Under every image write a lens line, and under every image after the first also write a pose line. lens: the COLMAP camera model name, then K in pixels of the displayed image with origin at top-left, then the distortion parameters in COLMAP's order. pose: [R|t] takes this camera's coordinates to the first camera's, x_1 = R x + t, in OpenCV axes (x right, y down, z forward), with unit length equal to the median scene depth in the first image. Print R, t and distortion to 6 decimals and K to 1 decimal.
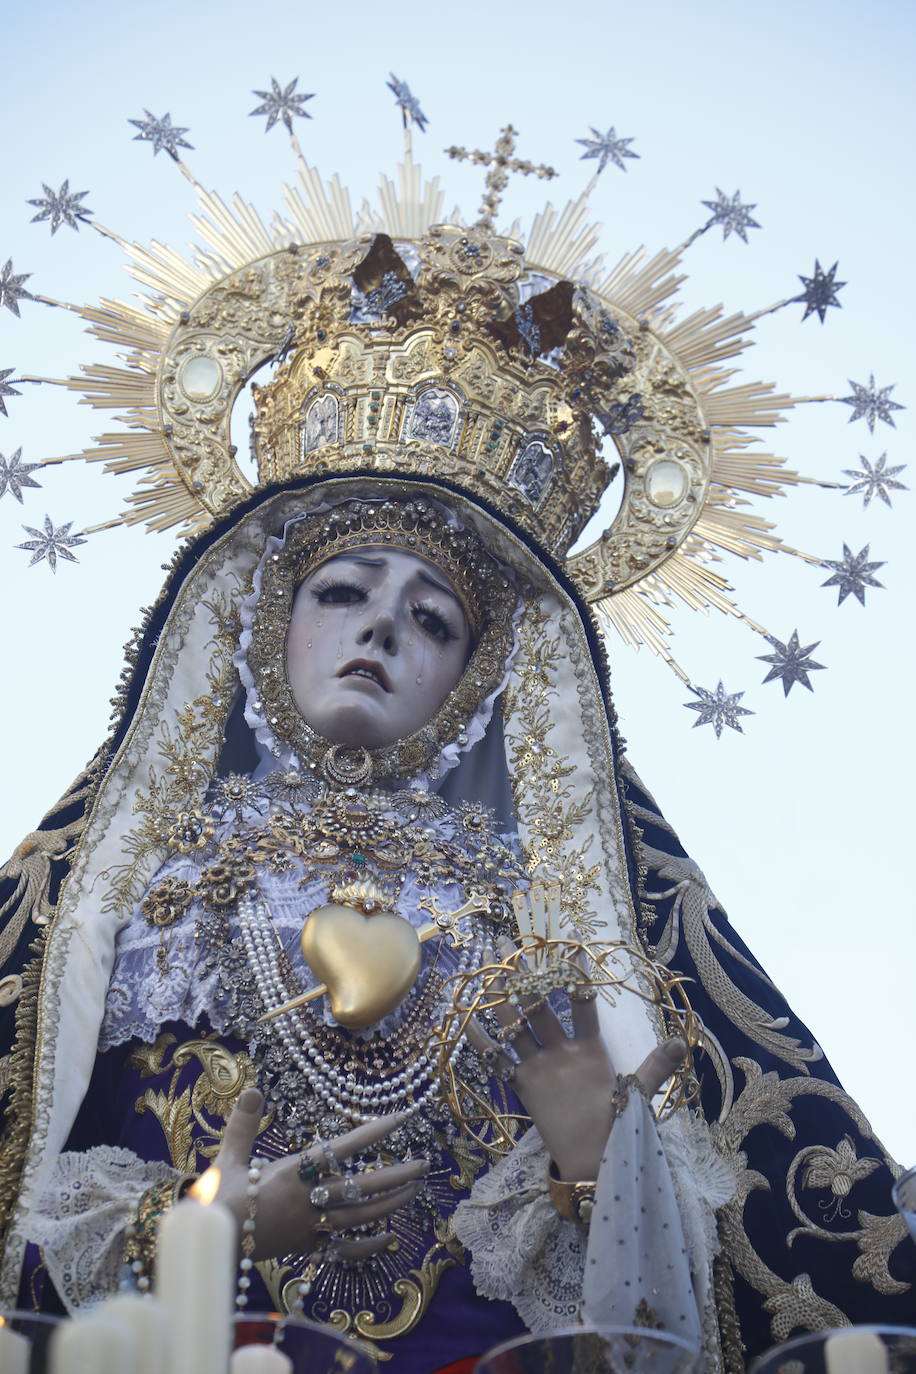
lens RADIAL K [[6671.1, 0, 458.0], [0, 6671.1, 687.0], [0, 0, 1]] dist [1.687600, 8.579788]
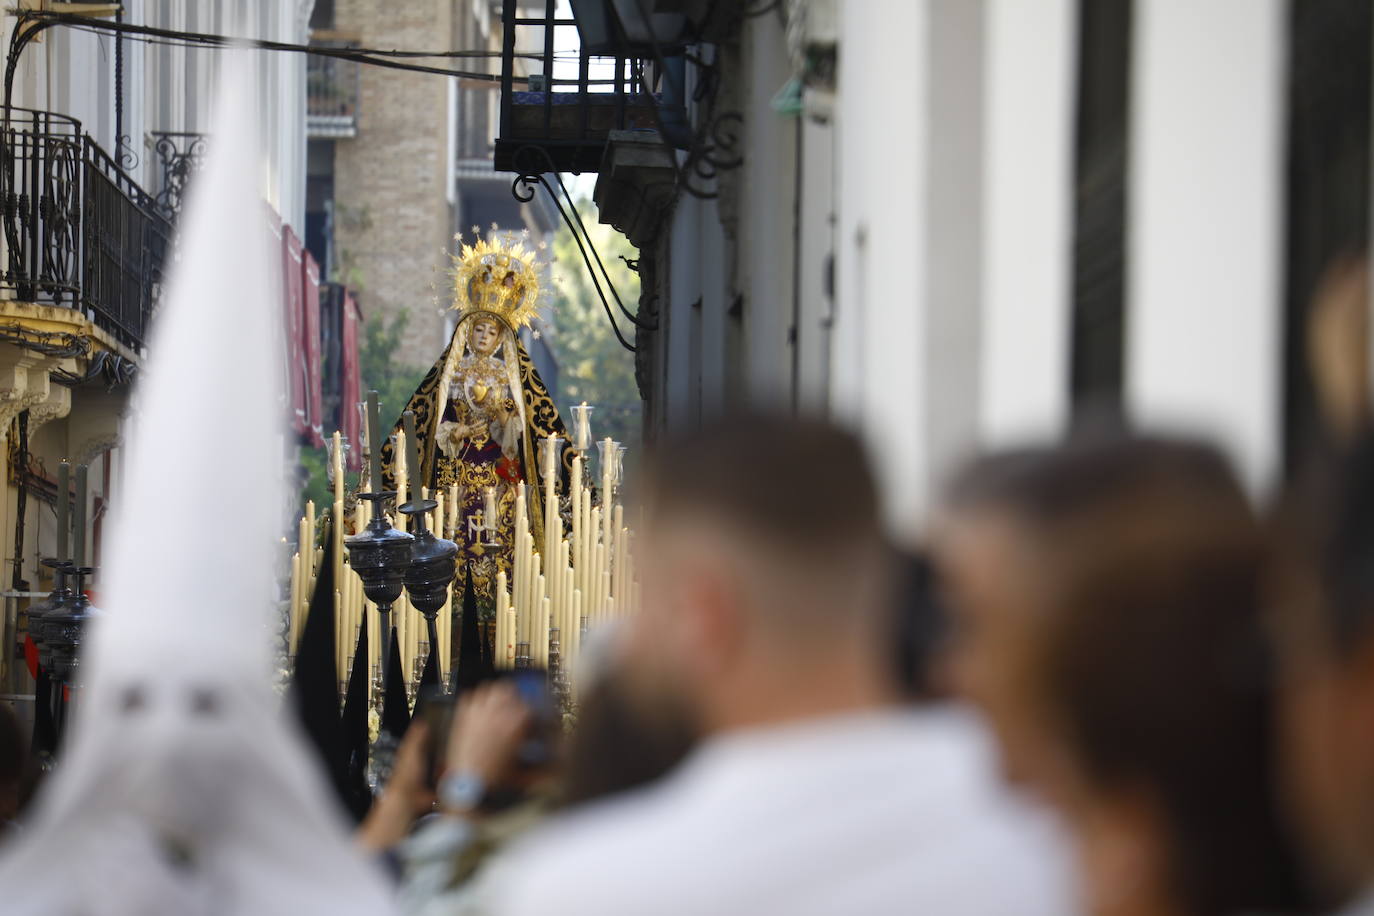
lens RADIAL K [[8807.4, 0, 687.0], [0, 8807.4, 458.0], [0, 0, 1]] dist [3.376154, -5.406138]
pose [[0.991758, 0.006670, -0.127954, 1.434990], [0.049822, 0.899976, 0.433083, -4.032958], [0.118044, -0.435888, 0.892226, -7.592839]]
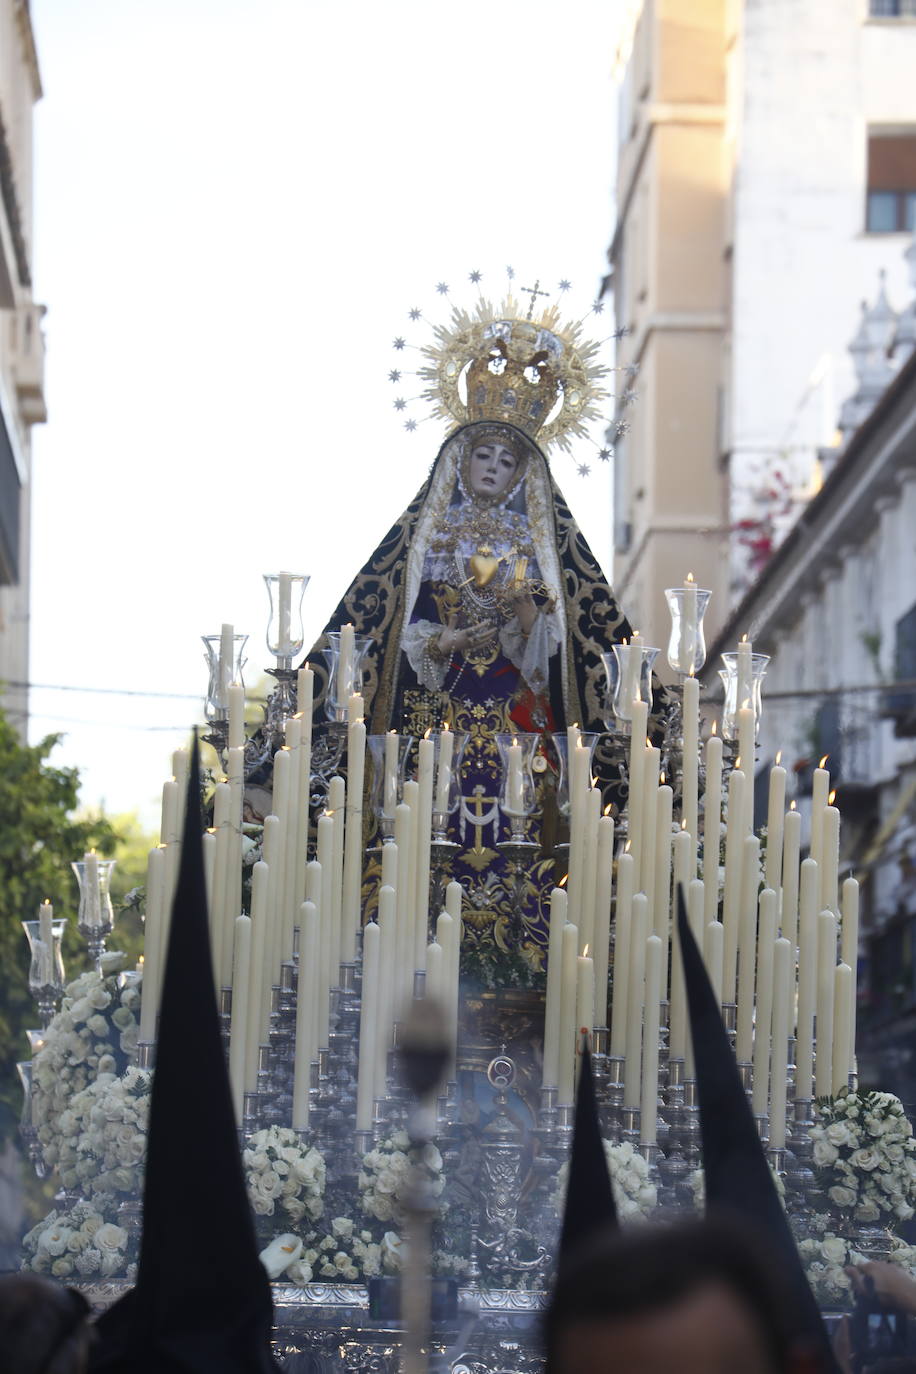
lens RADIAL K [[6671.1, 0, 458.0], [0, 6671.1, 687.0], [0, 0, 1]] dist [1.687600, 8.579788]
pose [[0.996598, 0.024139, -0.078801, 0.280757], [0.008433, 0.921263, 0.388850, -1.417055], [0.081983, -0.388191, 0.917925, -2.658957]]
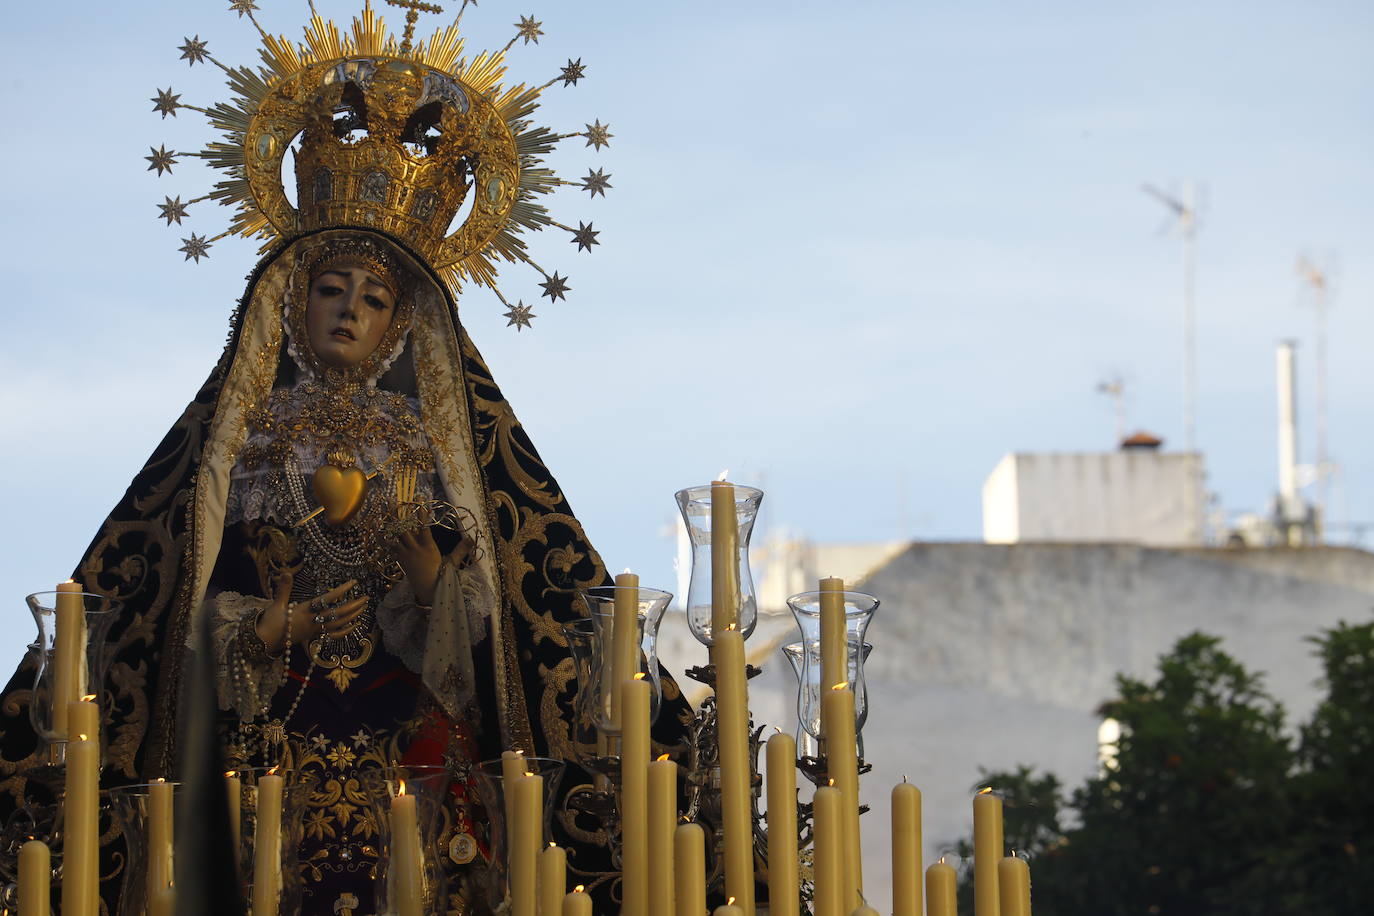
lens RADIAL K [[6671.1, 0, 688.3], [0, 6671.1, 487.1], [0, 0, 1]] dist [1.687600, 8.579788]
pose [[0.998150, -0.032712, -0.051244, 0.203654], [0.046412, 0.954447, 0.294748, -0.578816], [0.039268, -0.296581, 0.954200, -1.051139]]
